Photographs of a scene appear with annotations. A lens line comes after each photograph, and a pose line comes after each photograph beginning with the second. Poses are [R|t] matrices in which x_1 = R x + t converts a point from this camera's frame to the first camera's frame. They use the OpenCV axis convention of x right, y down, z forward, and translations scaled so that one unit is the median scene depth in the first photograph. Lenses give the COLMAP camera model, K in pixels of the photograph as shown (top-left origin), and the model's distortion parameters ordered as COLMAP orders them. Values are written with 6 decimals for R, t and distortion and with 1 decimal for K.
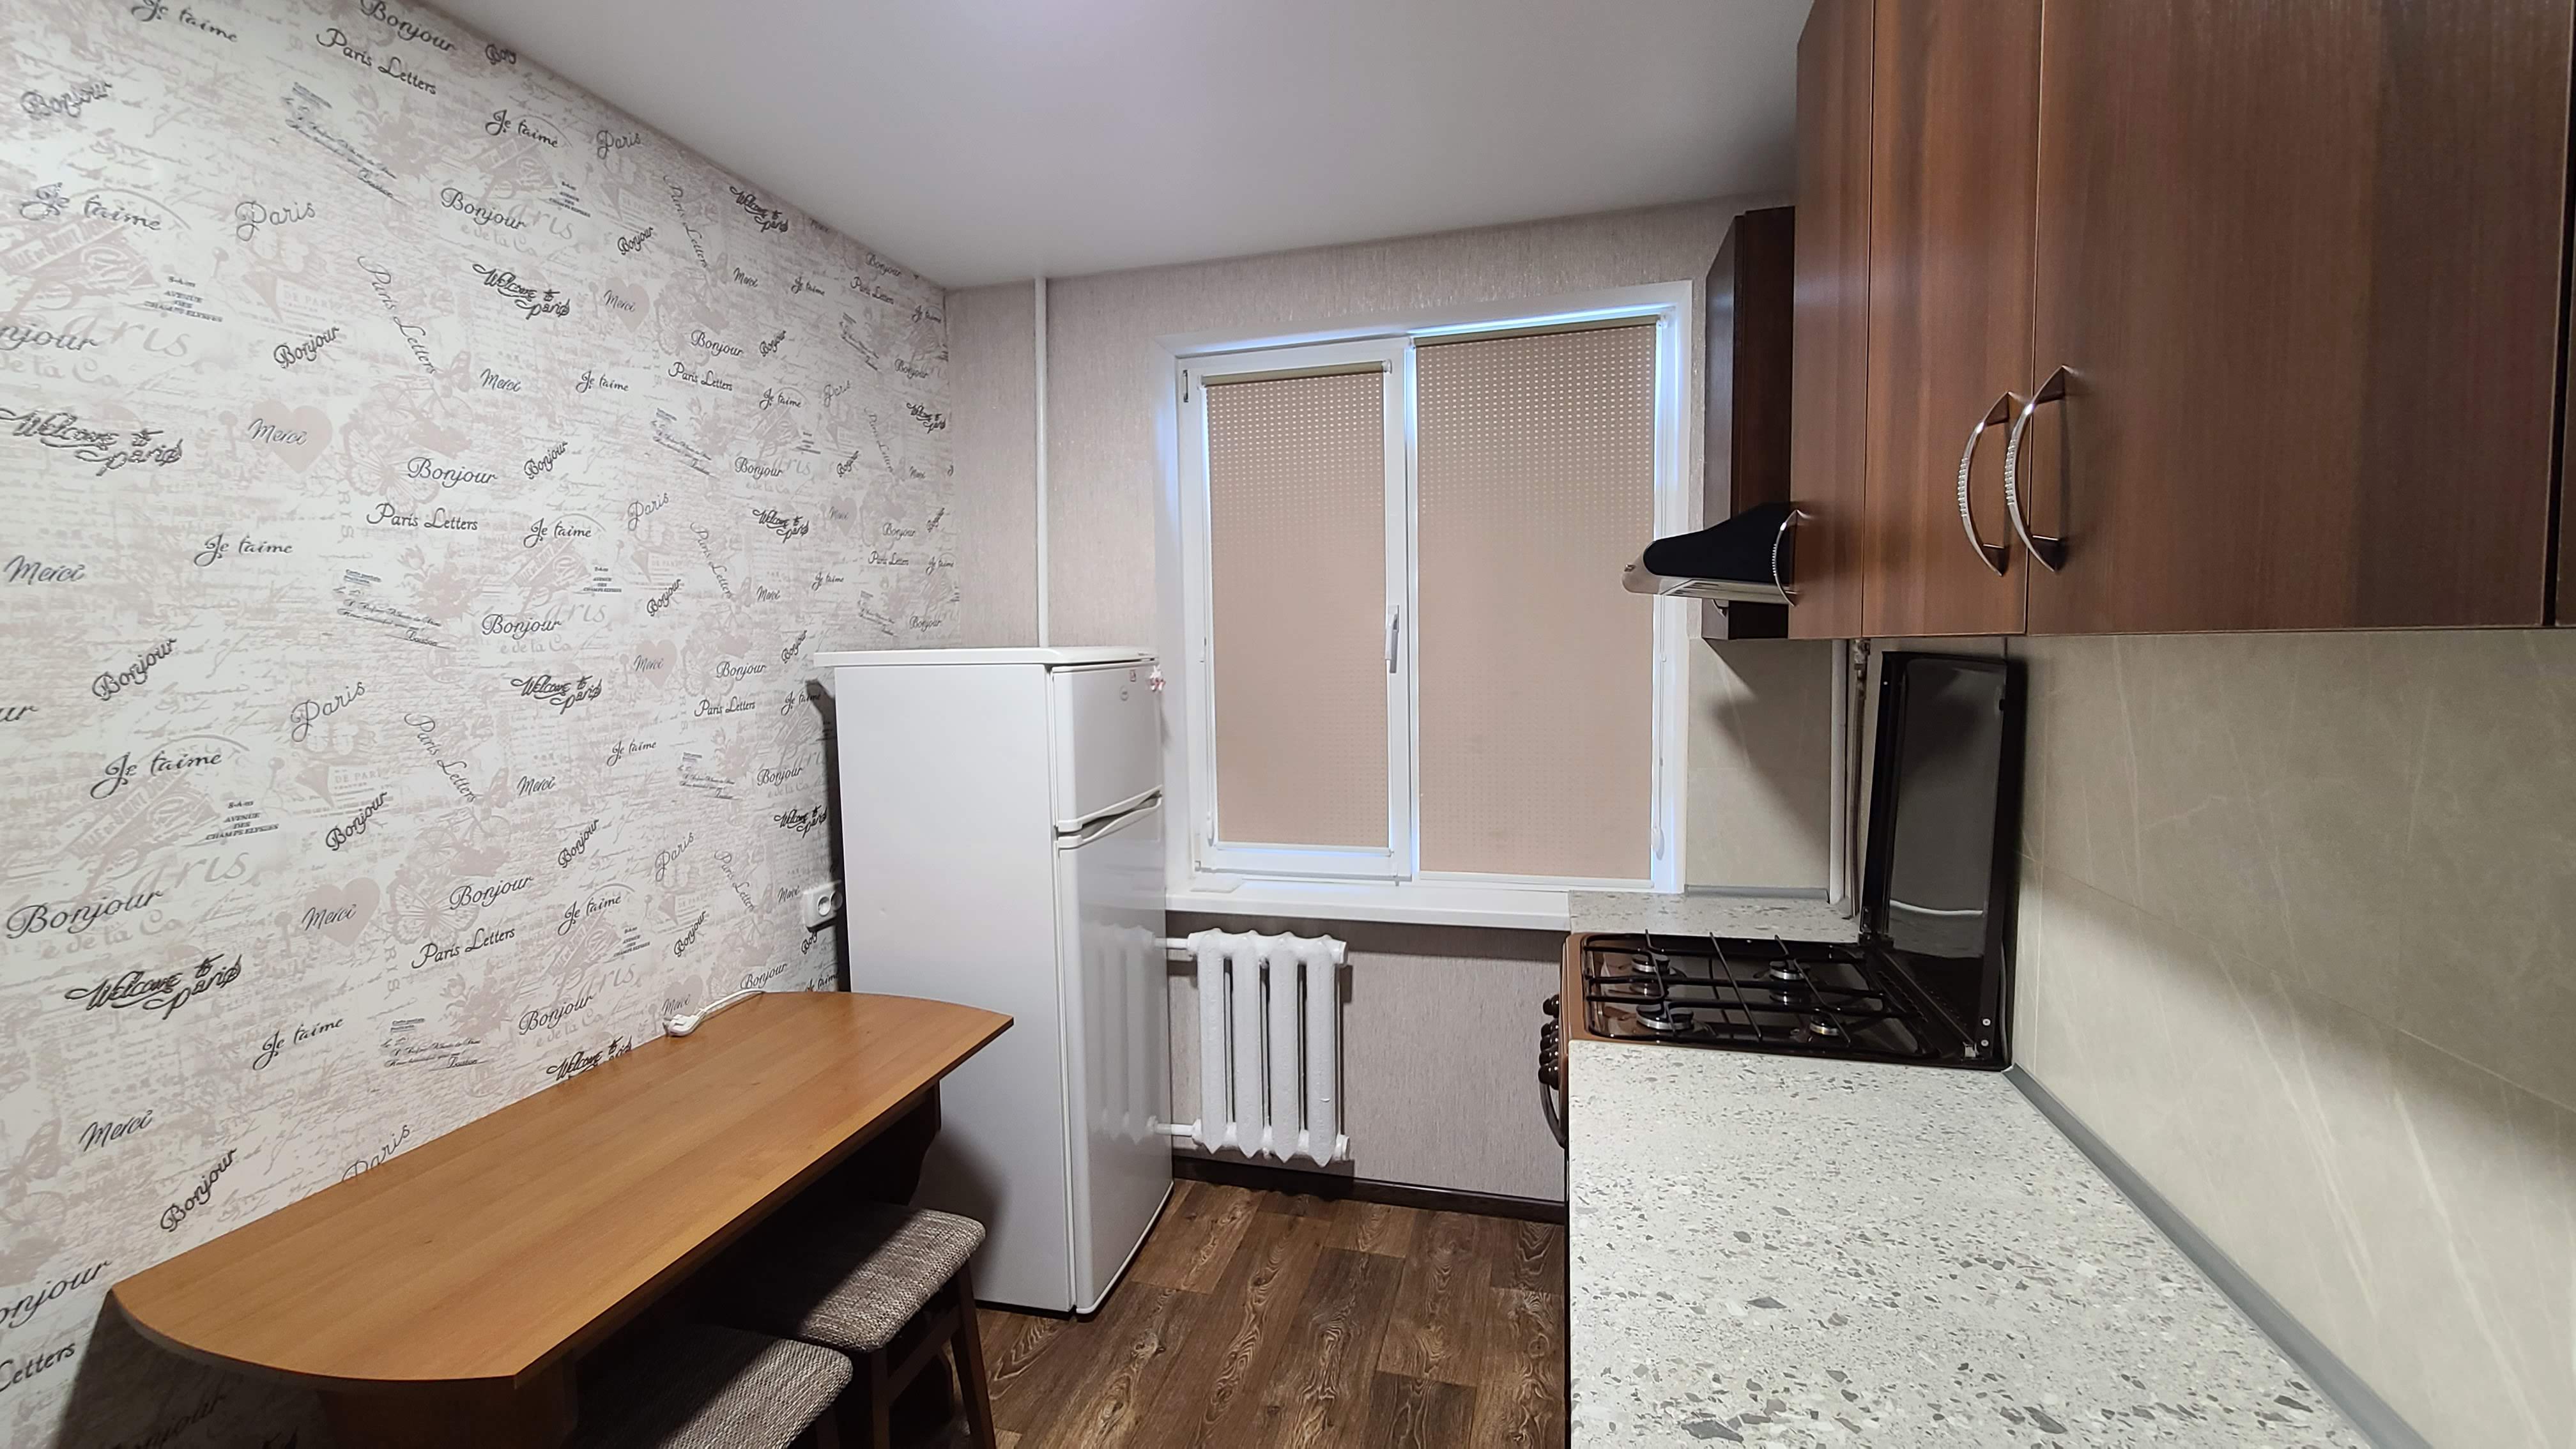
lens RADIAL K [[1041.1, 0, 1288.0], [0, 1041.1, 724.5], [0, 0, 1]] dist [-0.001193, -0.000239]
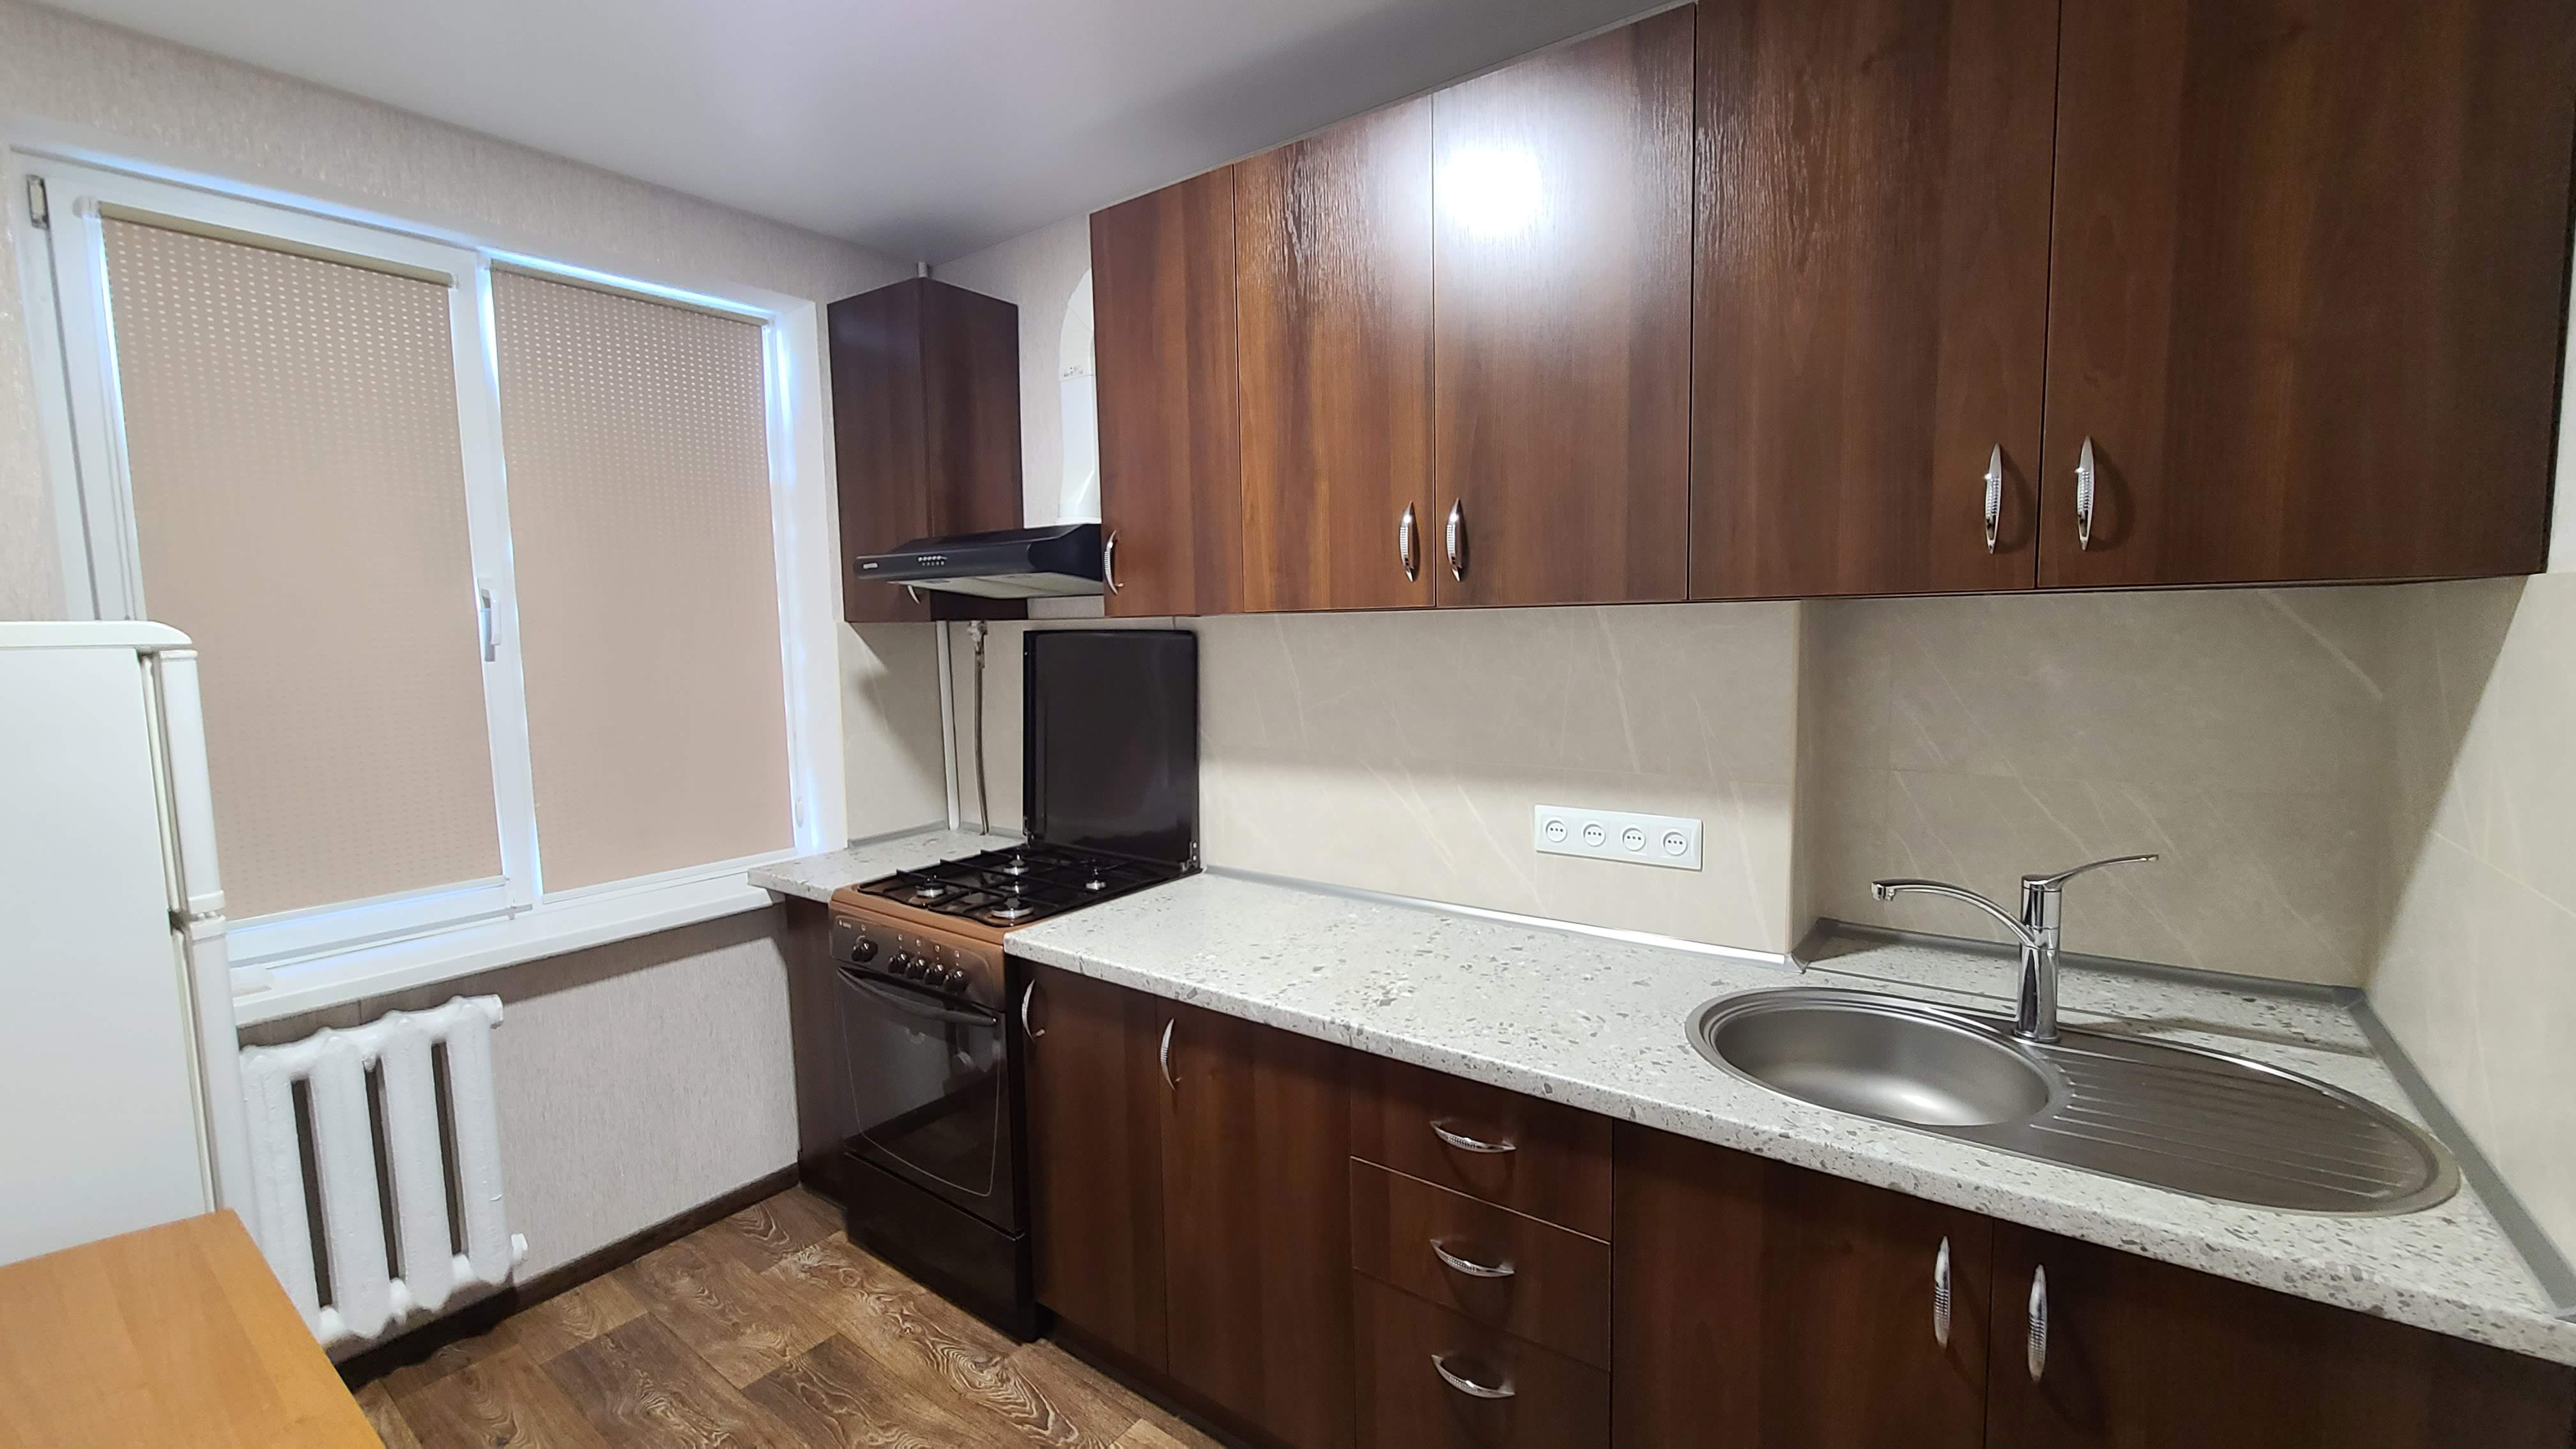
lens RADIAL K [[1041.1, 0, 1288.0], [0, 1041.1, 724.5], [0, 0, 1]] dist [-0.001193, -0.000239]
pose [[0.365012, -0.079784, 0.927578, -0.470728], [0.082383, 0.995181, 0.053180, 0.008266], [-0.927351, 0.057006, 0.369825, 0.129581]]
